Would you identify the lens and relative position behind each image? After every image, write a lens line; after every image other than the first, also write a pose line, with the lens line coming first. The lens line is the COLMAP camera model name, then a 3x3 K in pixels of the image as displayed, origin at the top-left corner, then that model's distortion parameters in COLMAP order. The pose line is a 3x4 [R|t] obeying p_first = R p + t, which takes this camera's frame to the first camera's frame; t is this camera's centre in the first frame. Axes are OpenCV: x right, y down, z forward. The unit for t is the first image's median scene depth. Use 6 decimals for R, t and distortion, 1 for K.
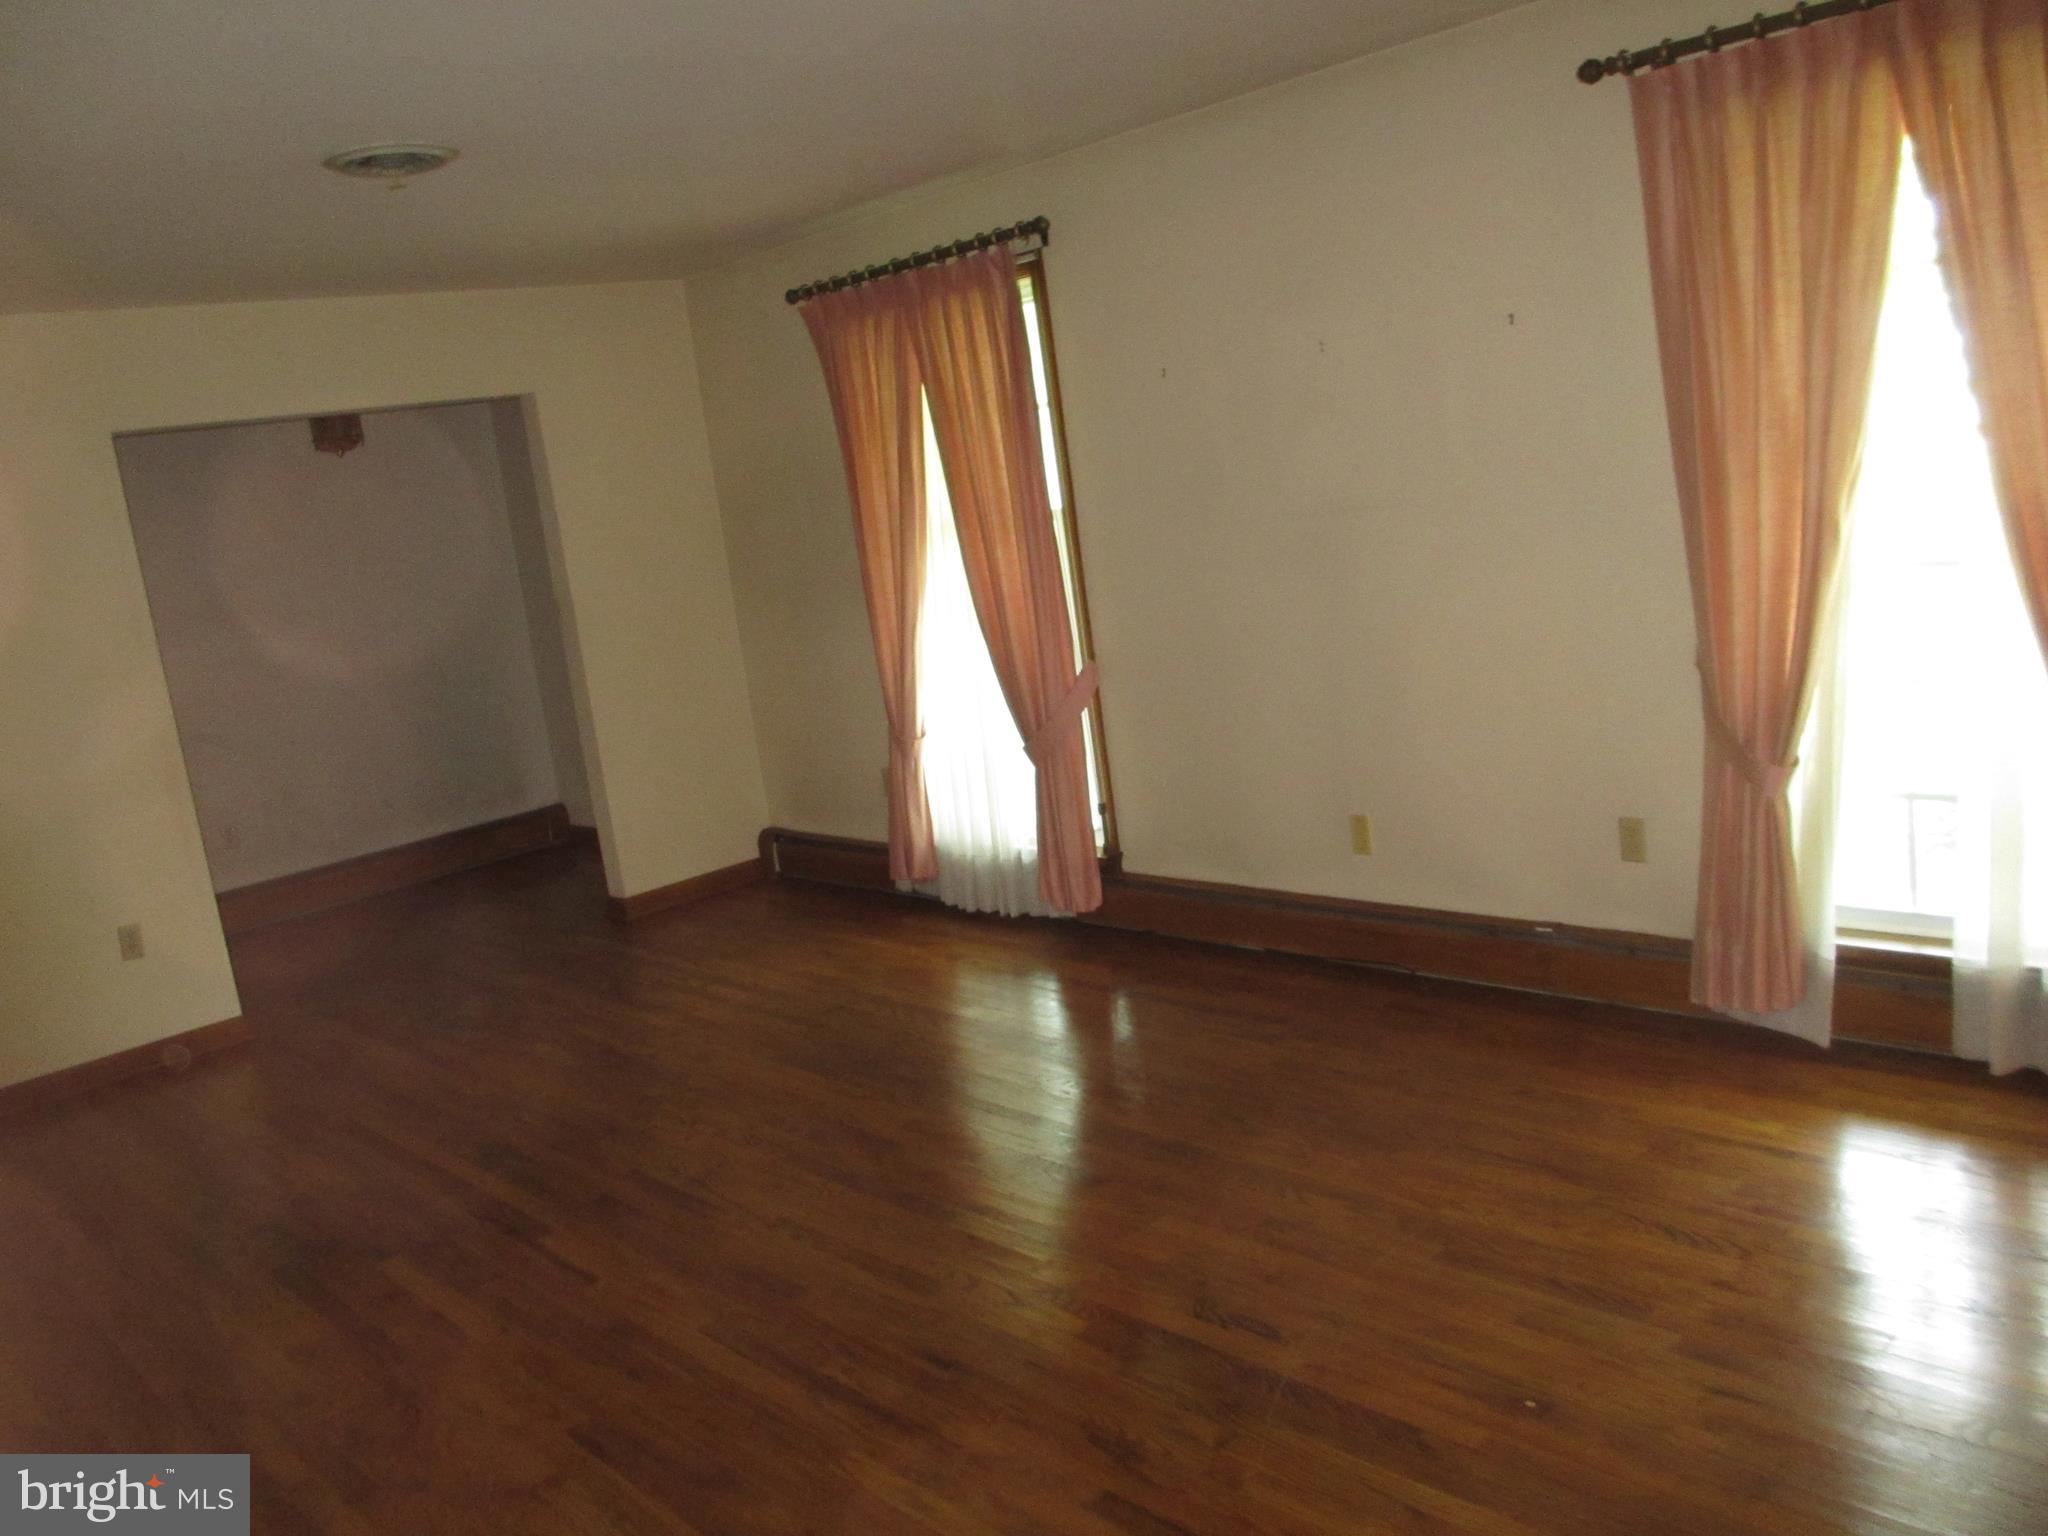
lens RADIAL K [[1695.3, 0, 1024.0], [0, 1695.3, 768.0], [0, 0, 1]] dist [-0.082196, 0.008787]
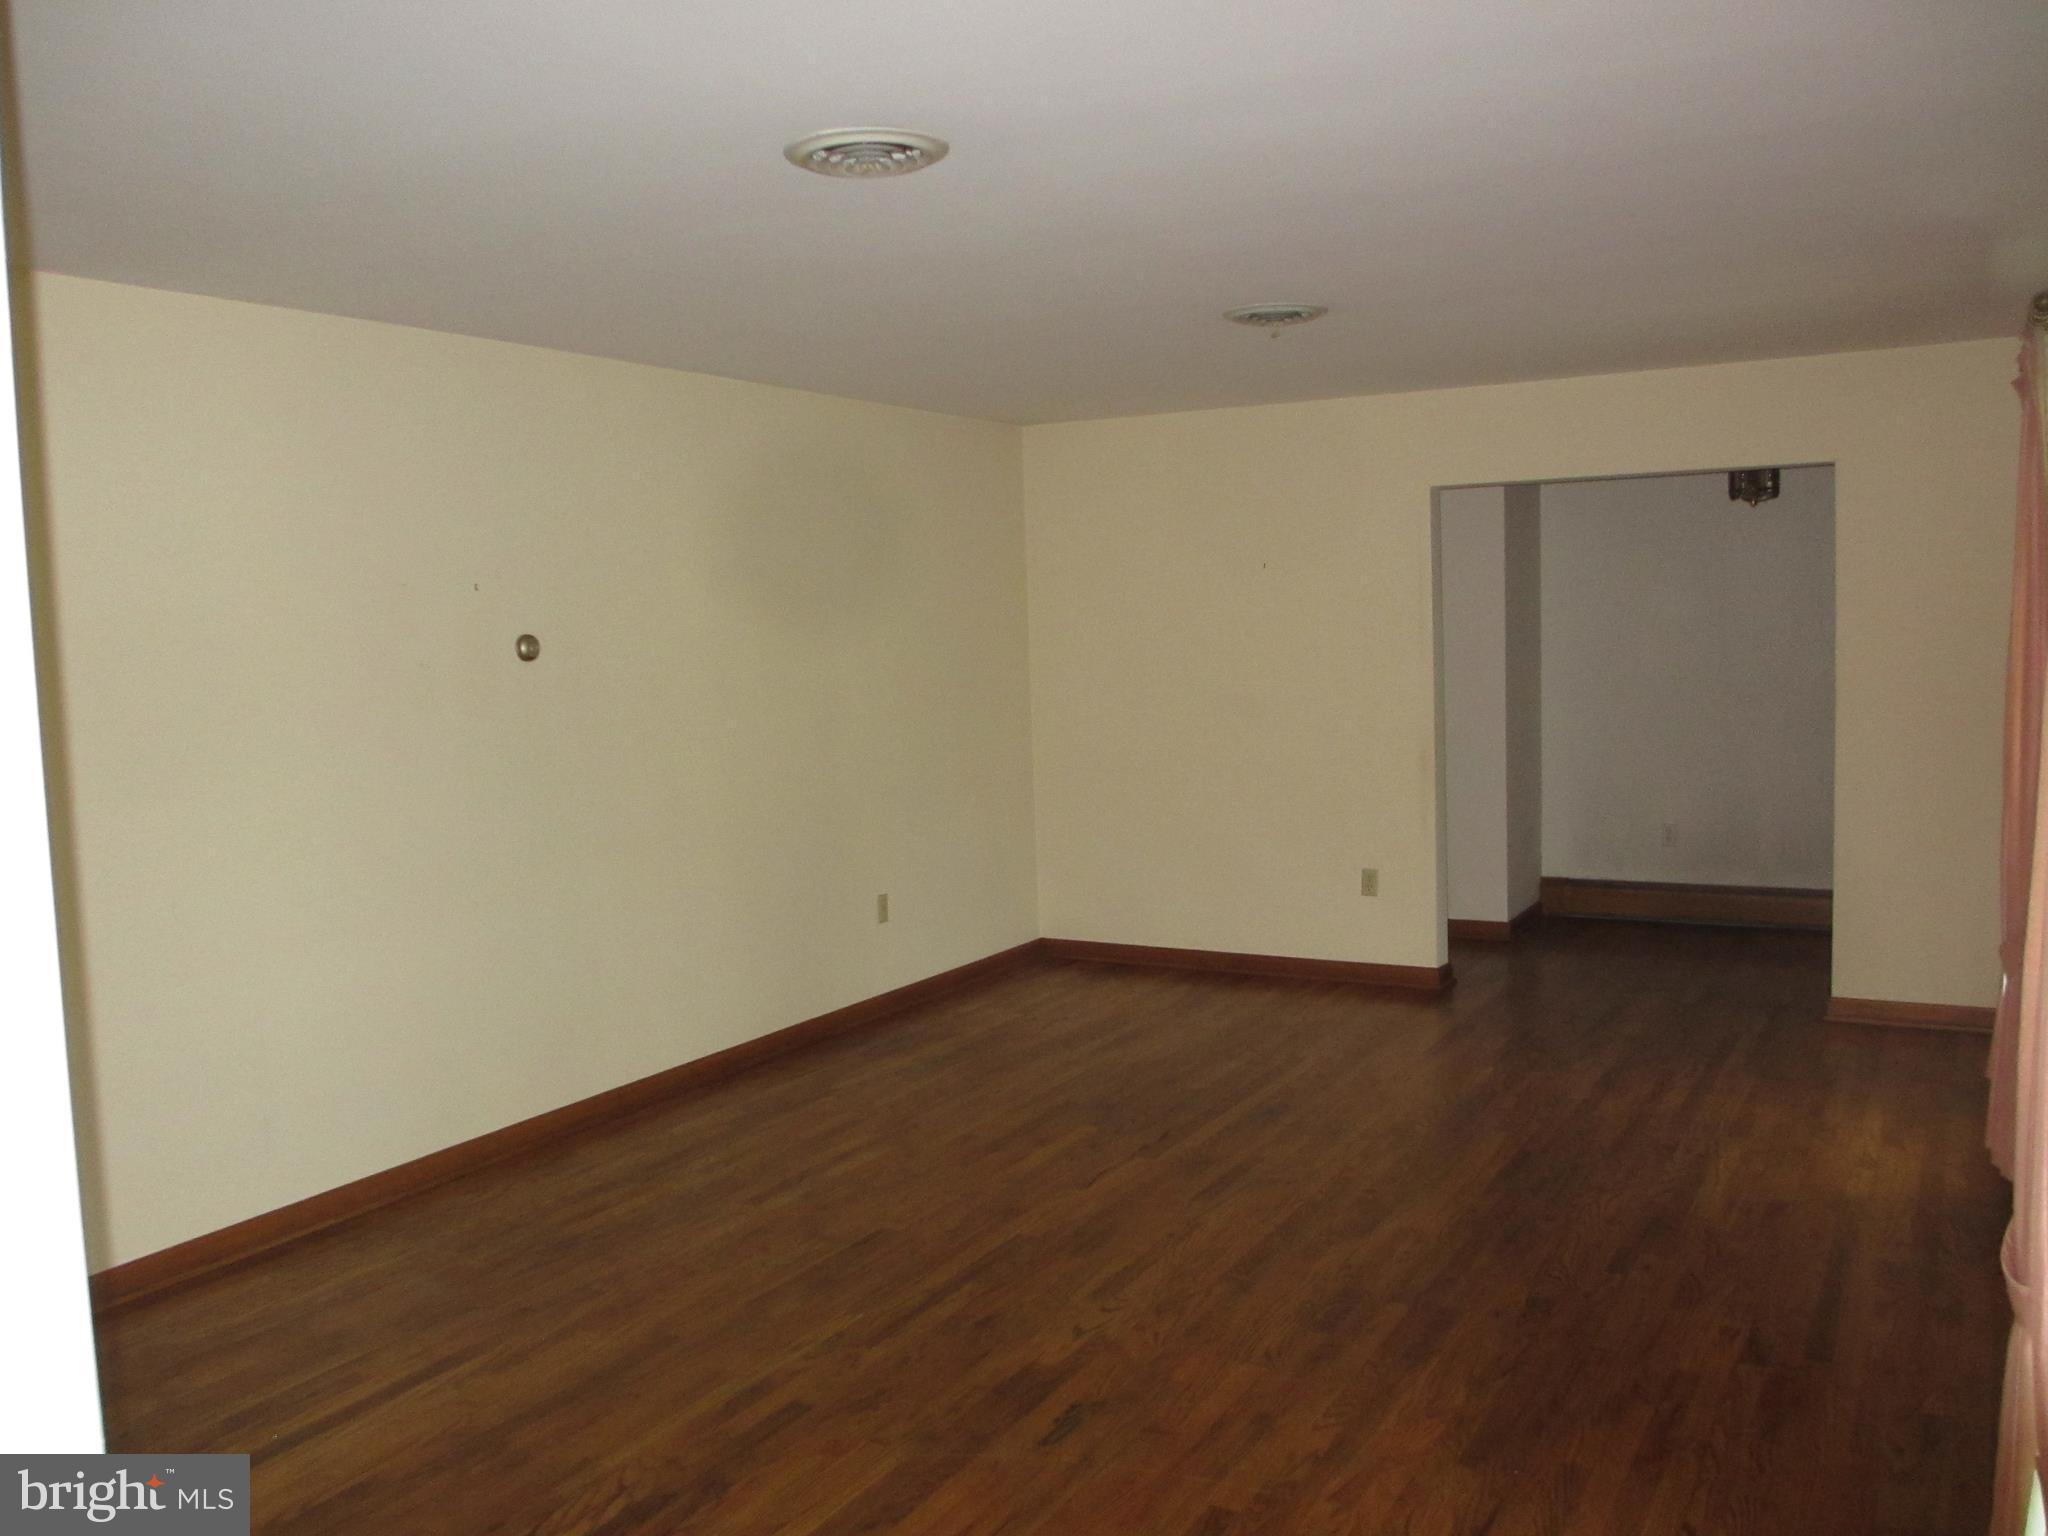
lens RADIAL K [[1695.3, 0, 1024.0], [0, 1695.3, 768.0], [0, 0, 1]] dist [-0.082196, 0.008787]
pose [[0.311545, 0.209211, -0.926915, 0.808131], [-0.183745, 0.970315, 0.157248, -0.195544], [0.932297, 0.121326, 0.340738, 0.425073]]
